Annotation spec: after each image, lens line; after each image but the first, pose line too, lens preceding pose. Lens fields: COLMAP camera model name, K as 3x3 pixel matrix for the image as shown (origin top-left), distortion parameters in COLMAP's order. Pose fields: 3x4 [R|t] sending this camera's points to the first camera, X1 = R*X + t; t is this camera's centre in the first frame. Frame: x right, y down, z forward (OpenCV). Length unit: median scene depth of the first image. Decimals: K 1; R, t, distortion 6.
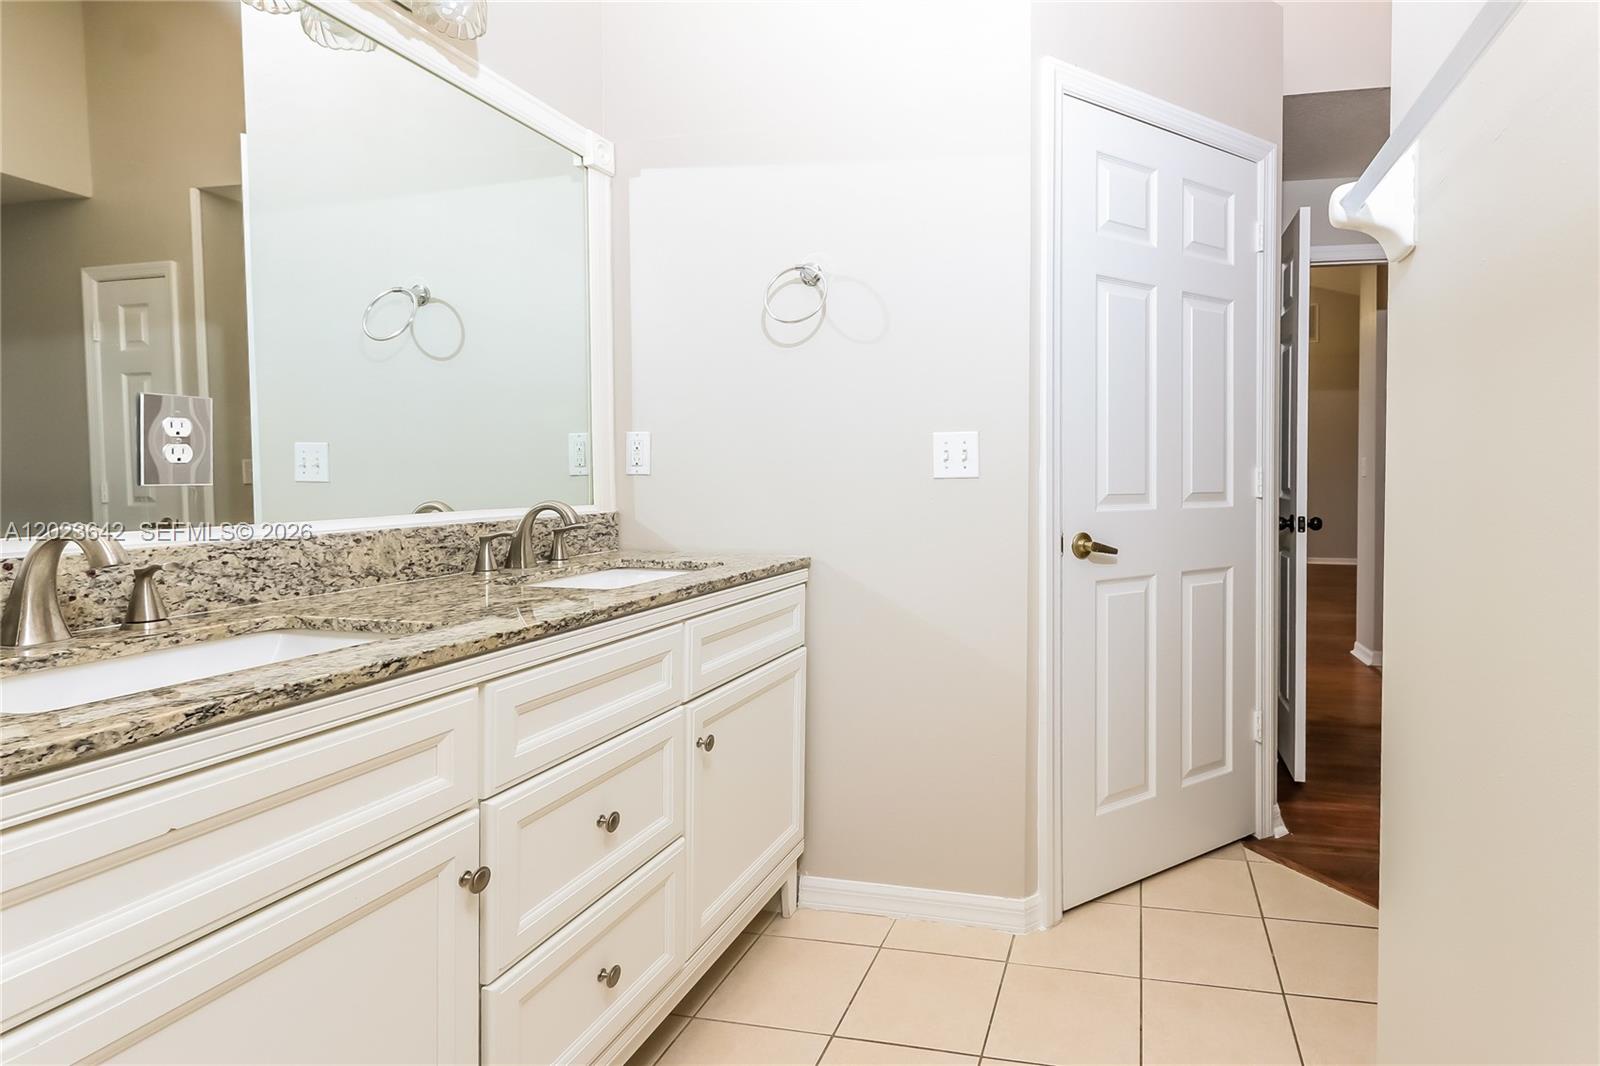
lens RADIAL K [[1049.2, 0, 800.0], [0, 1049.2, 533.0], [0, 0, 1]] dist [-0.000129, -0.000242]
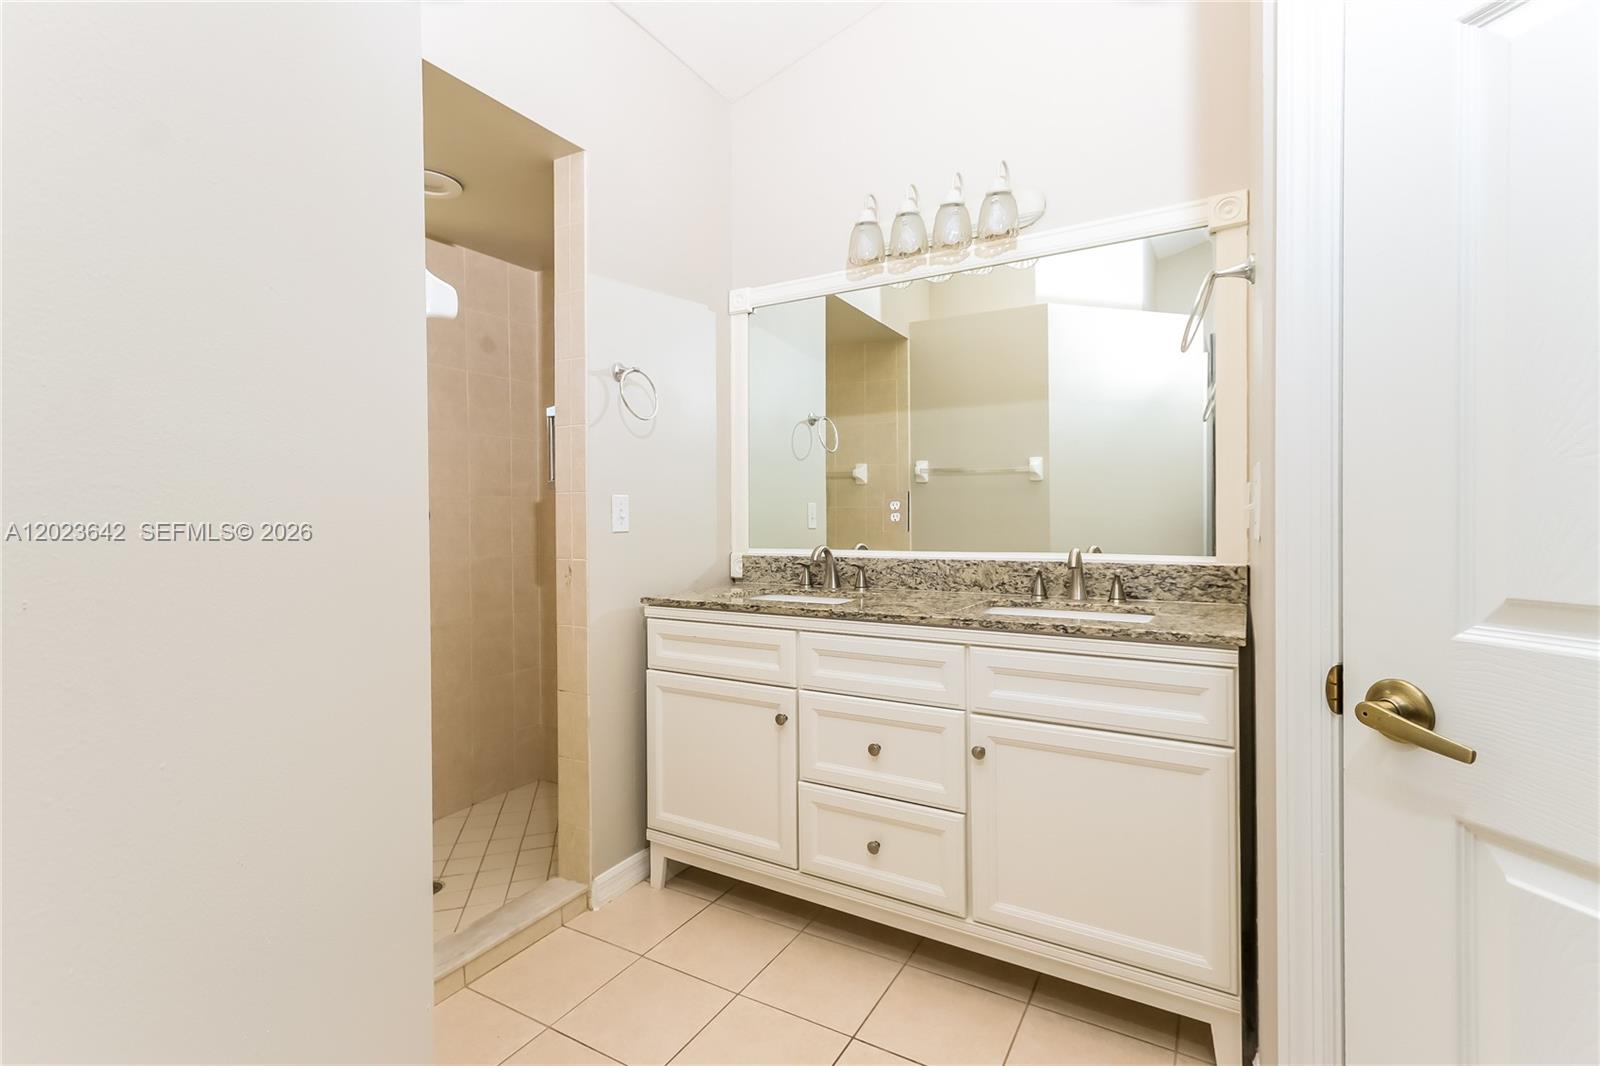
lens RADIAL K [[696.9, 0, 800.0], [0, 696.9, 533.0], [0, 0, 1]] dist [0.000249, 0.000014]
pose [[-0.292346, 0.020497, -0.956093, 0.750948], [-0.046400, 0.998289, 0.035589, -0.072338], [0.955186, 0.054767, -0.290895, 1.048087]]
